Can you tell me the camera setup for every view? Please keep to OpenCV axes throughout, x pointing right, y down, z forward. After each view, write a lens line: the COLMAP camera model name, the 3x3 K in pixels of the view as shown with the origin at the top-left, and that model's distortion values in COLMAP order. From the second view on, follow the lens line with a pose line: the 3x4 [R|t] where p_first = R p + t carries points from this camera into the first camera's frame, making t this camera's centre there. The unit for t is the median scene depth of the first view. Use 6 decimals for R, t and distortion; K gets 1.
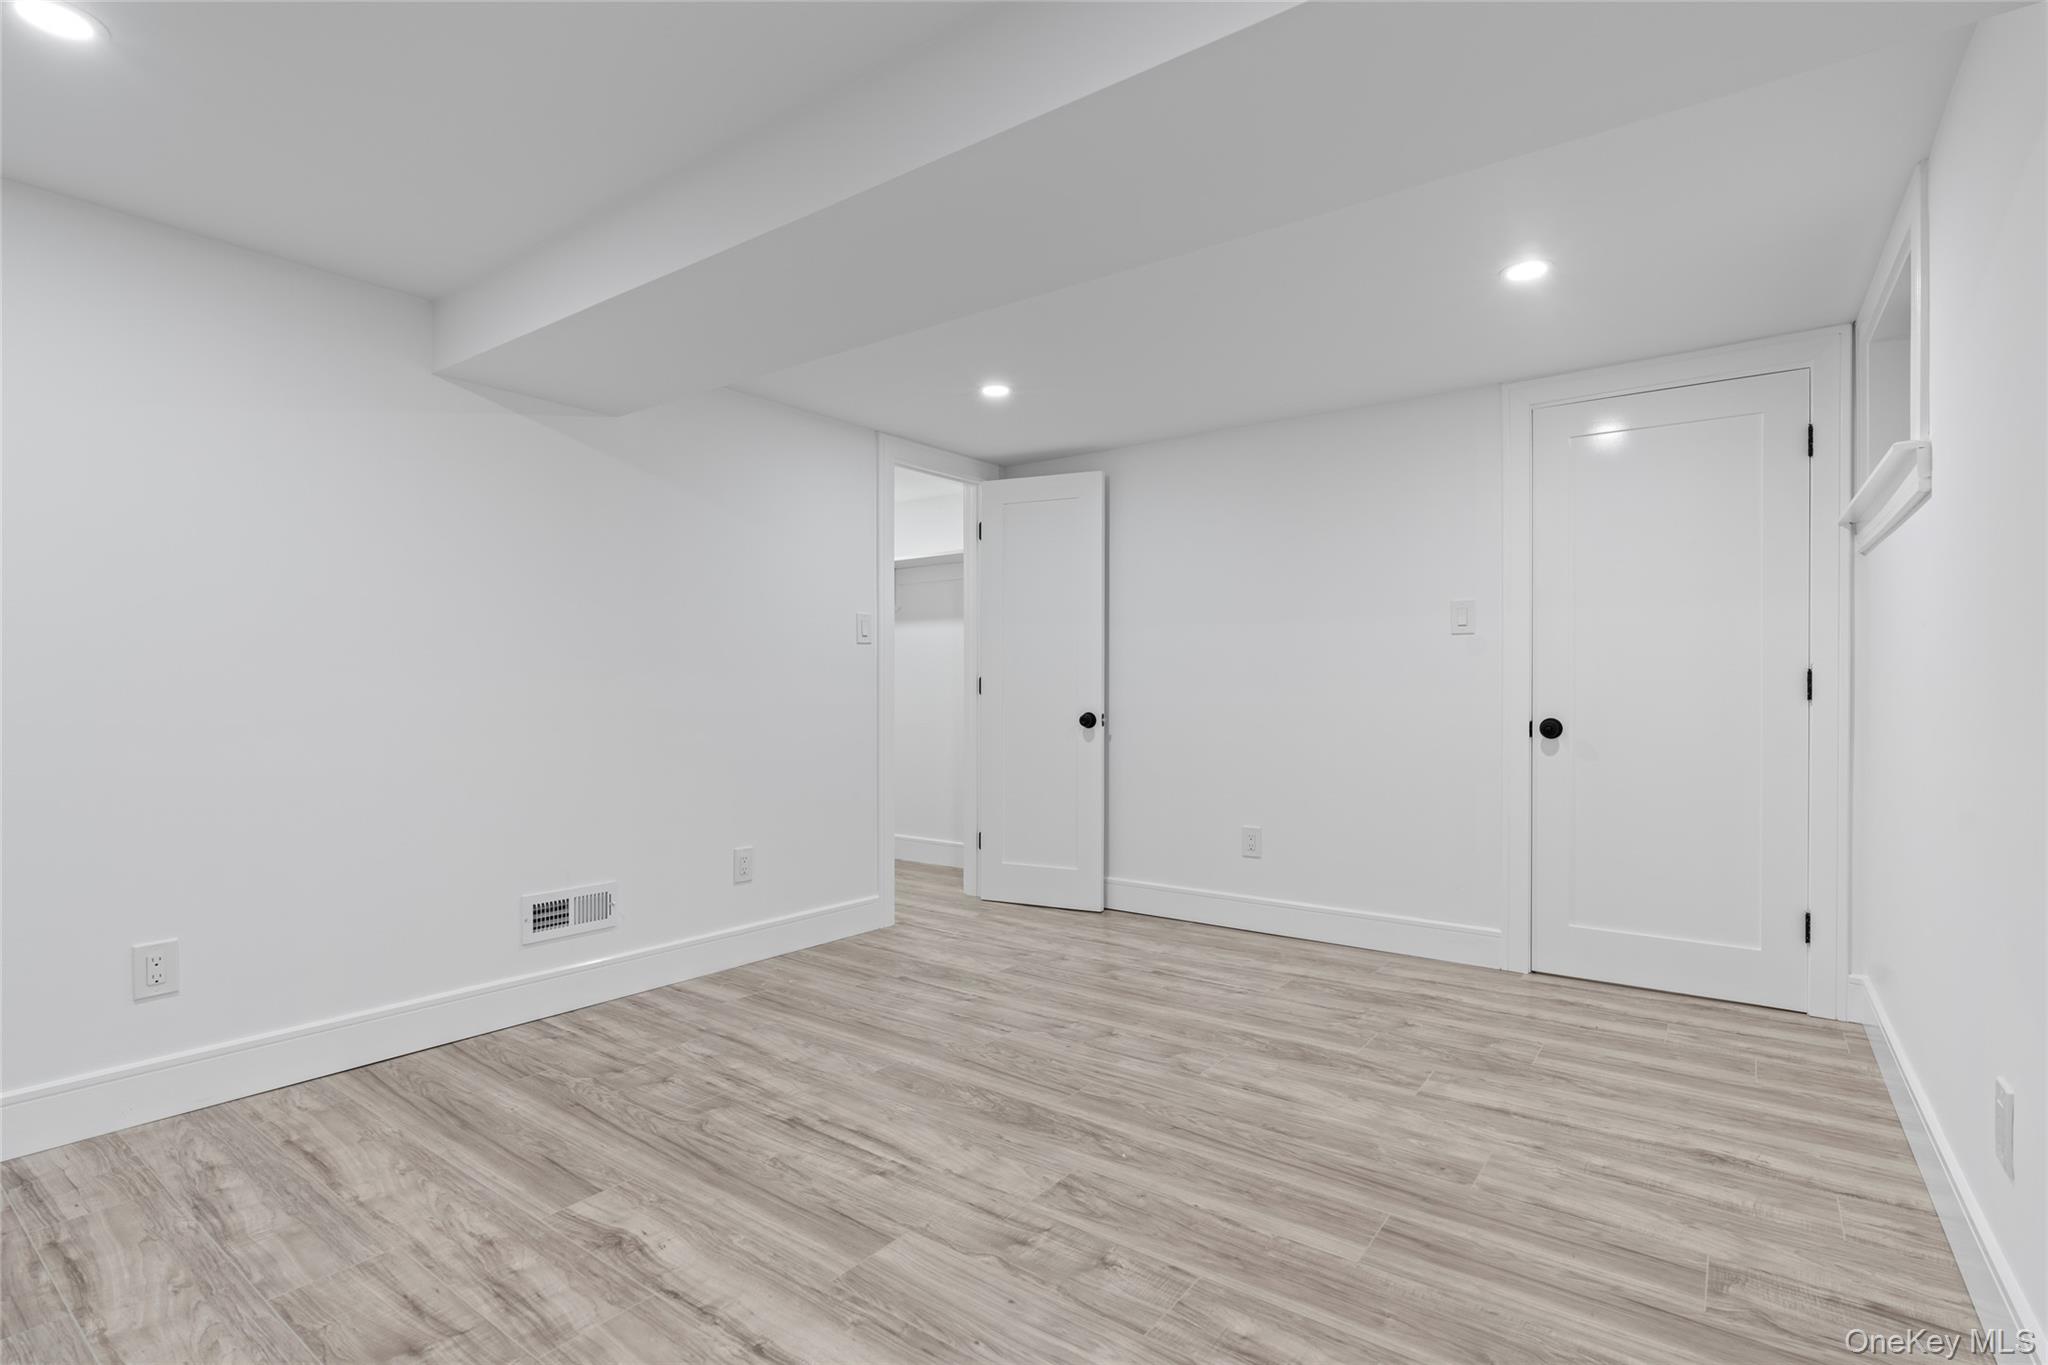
lens RADIAL K [[950.7, 0, 1028.7], [0, 950.7, 681.5], [0, 0, 1]] dist [-0.013370, 0.004550]
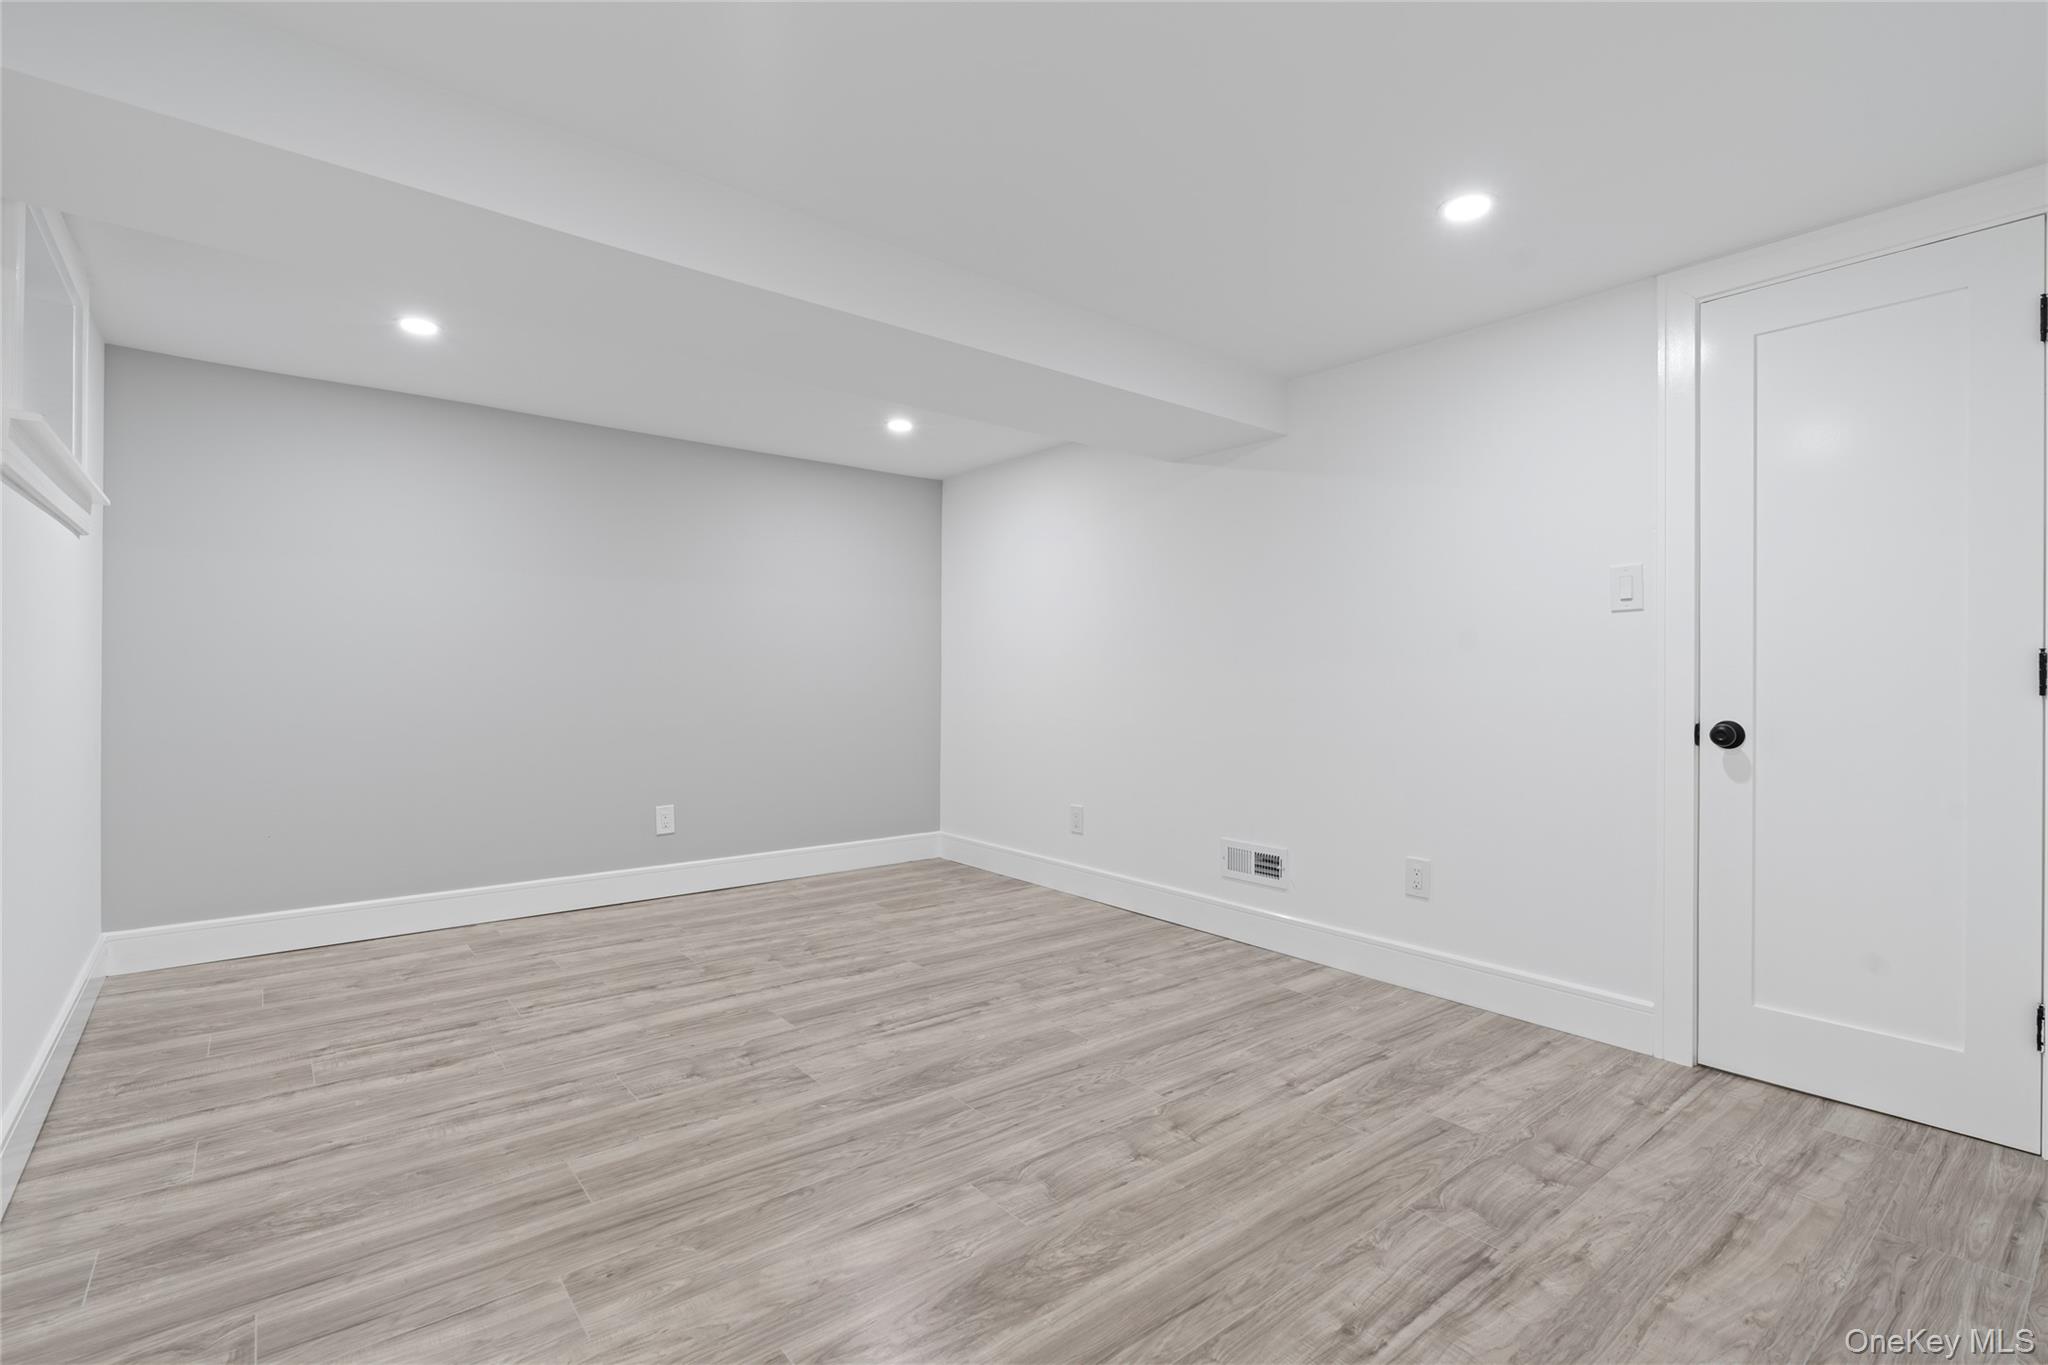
lens RADIAL K [[950.7, 0, 1028.7], [0, 950.7, 681.5], [0, 0, 1]] dist [-0.013370, 0.004550]
pose [[-0.239441, 0.002990, -0.970906, 1.021332], [0.003591, 0.999991, 0.002194, 0.017608], [0.970904, -0.002961, -0.239449, 1.397625]]
